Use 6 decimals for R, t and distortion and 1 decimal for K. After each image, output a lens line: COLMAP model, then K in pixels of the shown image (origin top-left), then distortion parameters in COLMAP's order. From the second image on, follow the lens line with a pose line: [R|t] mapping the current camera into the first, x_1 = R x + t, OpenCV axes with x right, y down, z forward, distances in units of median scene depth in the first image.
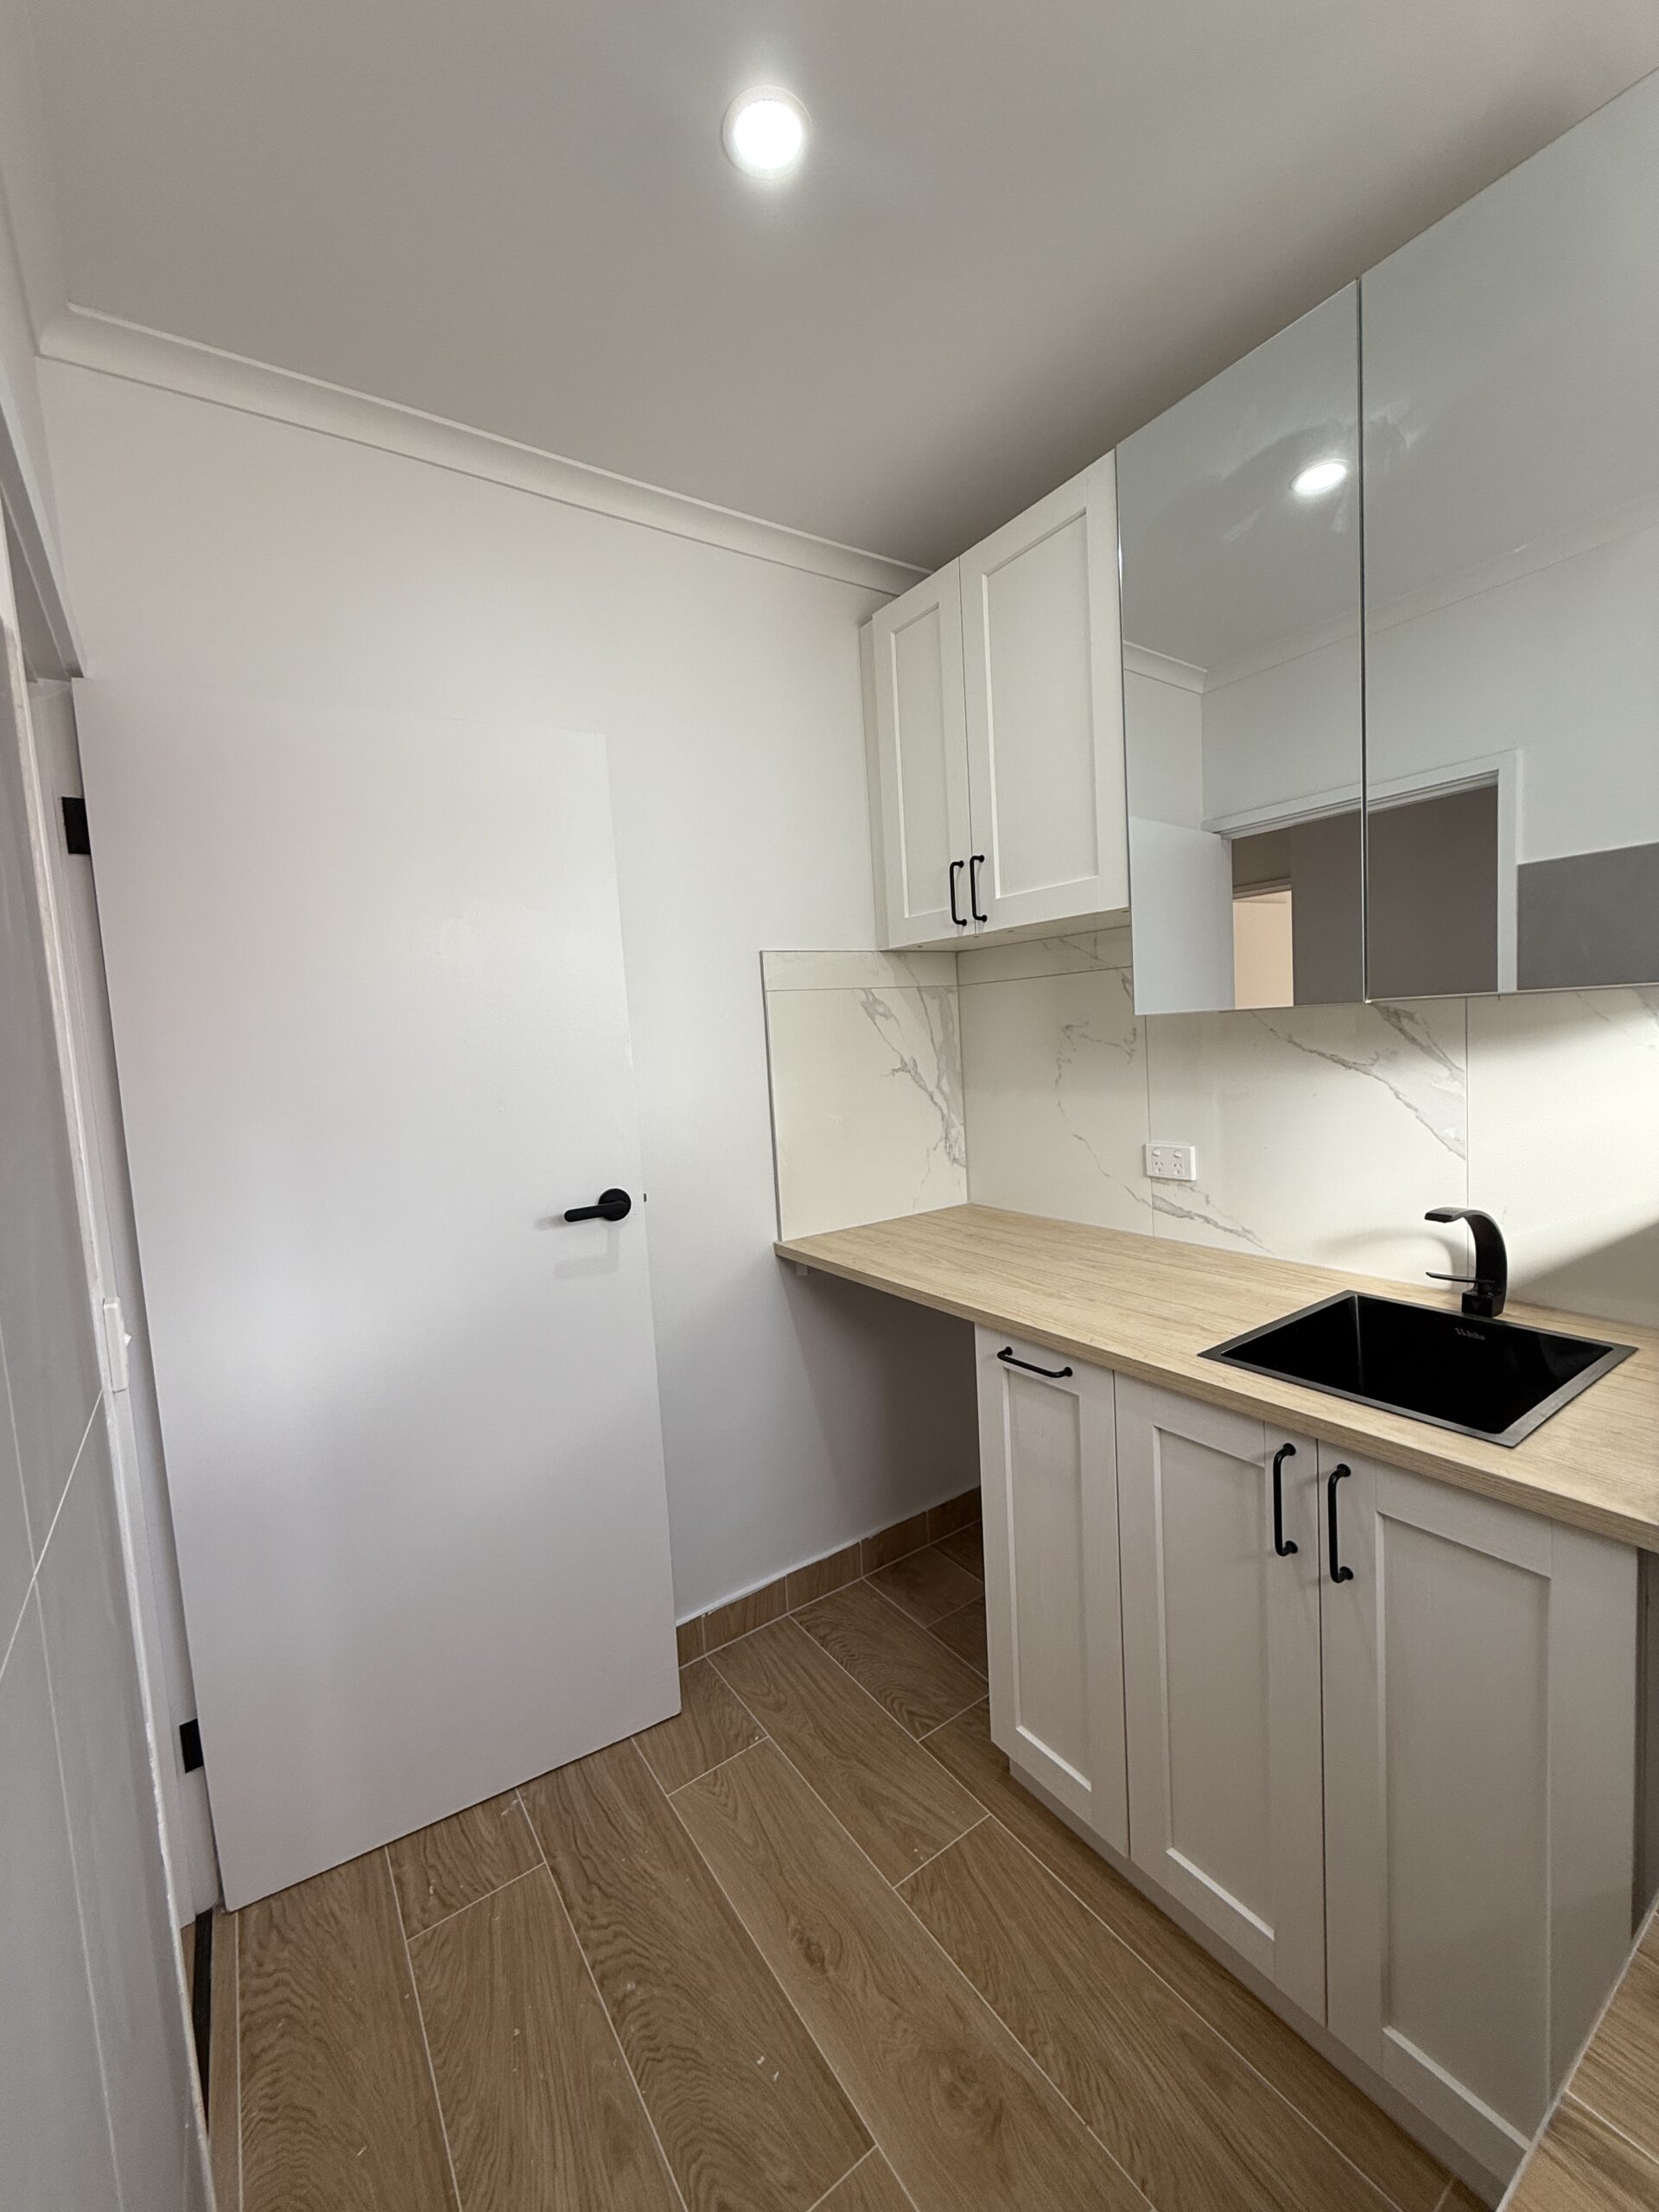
lens RADIAL K [[871.5, 0, 827.0], [0, 871.5, 1103.4], [0, 0, 1]] dist [-0.002660, 0.000222]
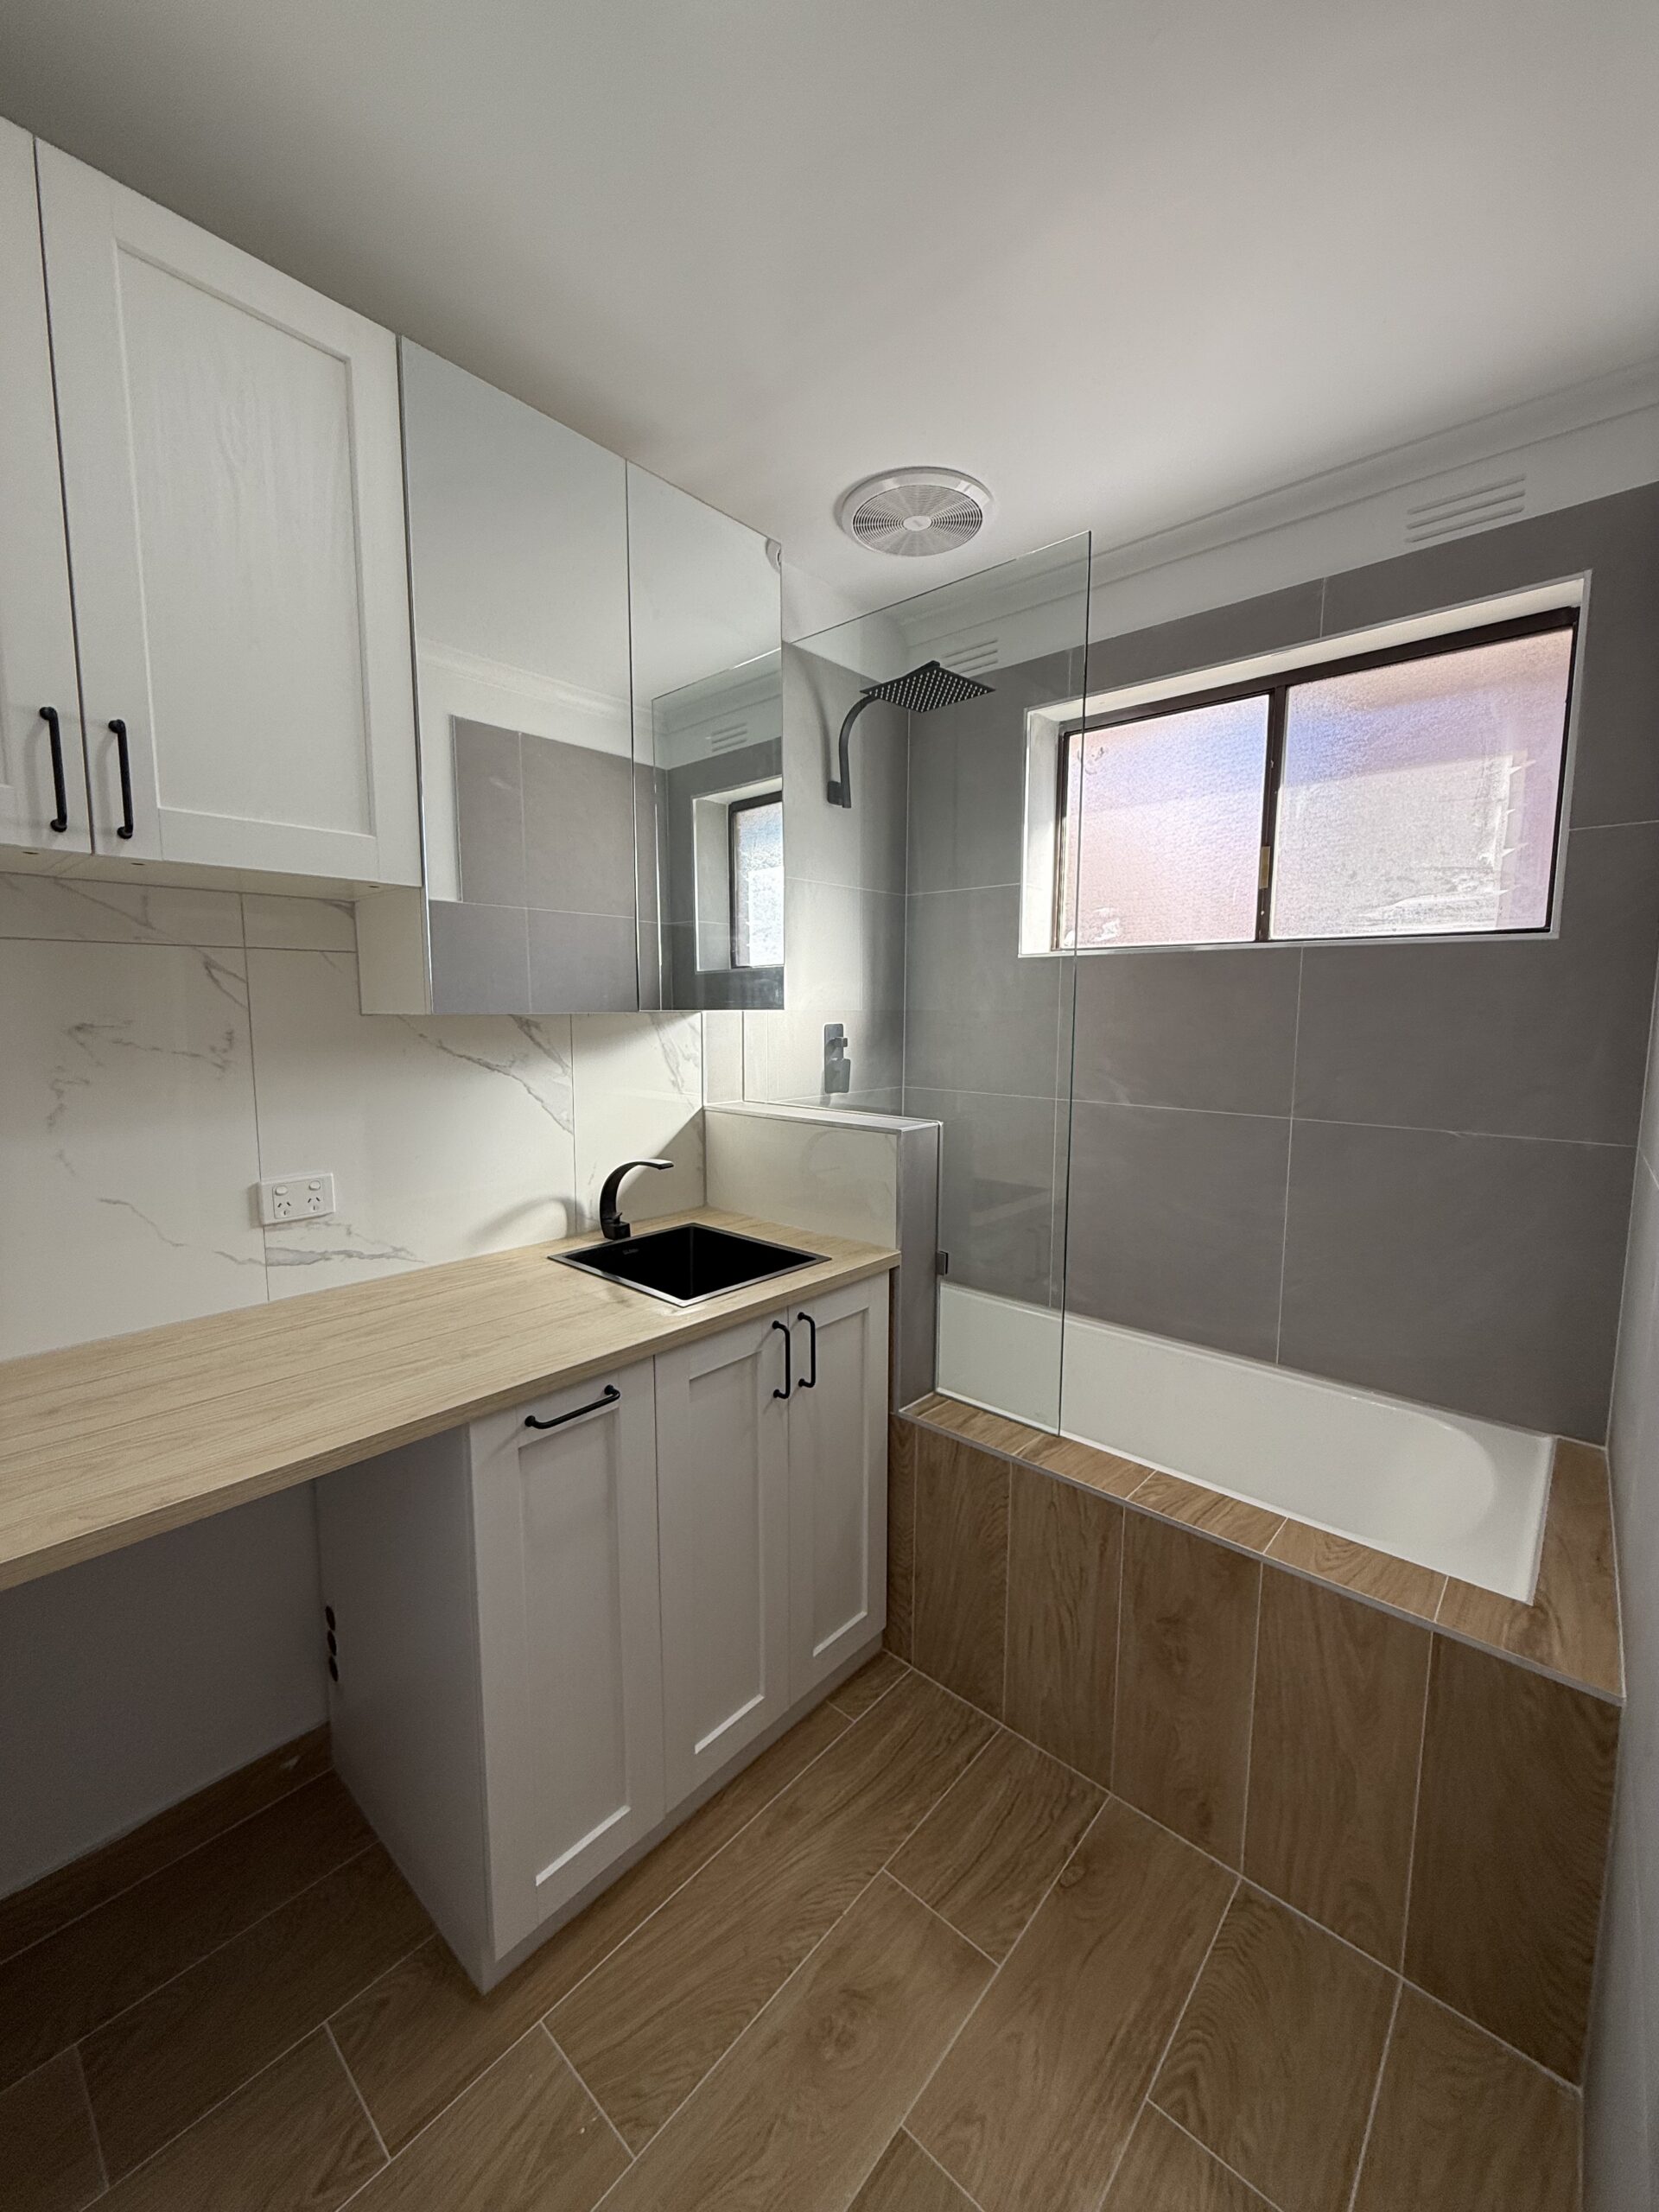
lens RADIAL K [[871.5, 0, 831.0], [0, 871.5, 1104.3], [0, 0, 1]] dist [-0.002660, 0.000222]
pose [[-0.235860, -0.050062, 0.970497, -0.631132], [0.092568, 0.992974, 0.073719, -0.041687], [-0.967368, 0.107224, -0.229568, 0.888167]]
